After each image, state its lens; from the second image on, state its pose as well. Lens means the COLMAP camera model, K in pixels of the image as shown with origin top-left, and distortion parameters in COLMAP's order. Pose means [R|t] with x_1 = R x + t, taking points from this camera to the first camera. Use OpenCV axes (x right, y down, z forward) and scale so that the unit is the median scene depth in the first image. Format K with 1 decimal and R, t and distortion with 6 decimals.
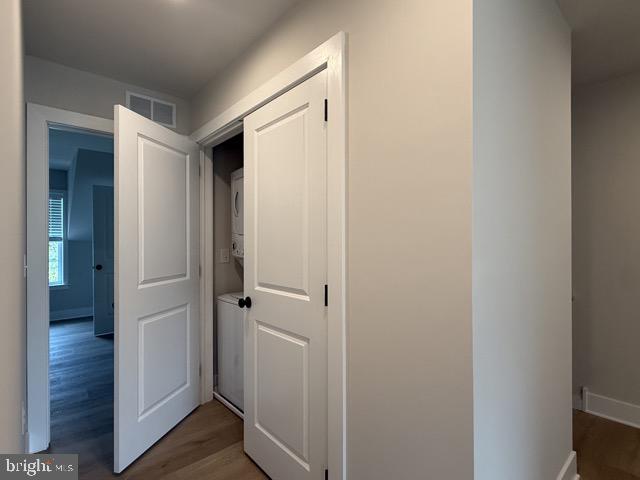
lens RADIAL K [[321.2, 0, 321.7], [0, 321.2, 241.3], [0, 0, 1]] dist [0.013819, -0.002133]
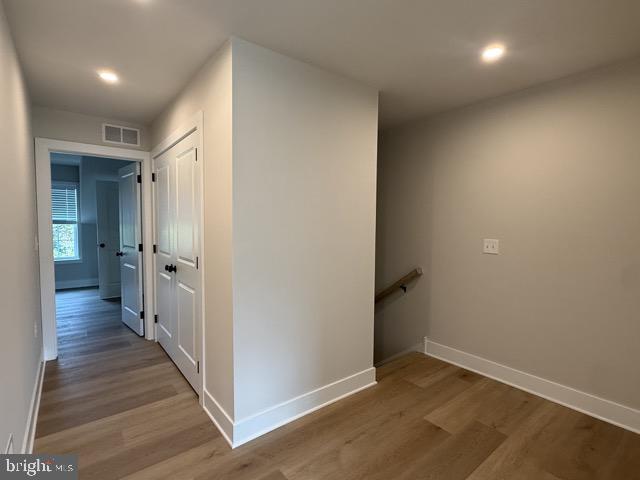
lens RADIAL K [[321.2, 0, 317.6], [0, 321.2, 241.0], [0, 0, 1]] dist [0.013819, -0.002133]
pose [[0.997878, 0.015544, -0.063235, 0.409662], [-0.012247, 0.998562, 0.052198, -0.024775], [0.063955, -0.051313, 0.996633, -0.364790]]
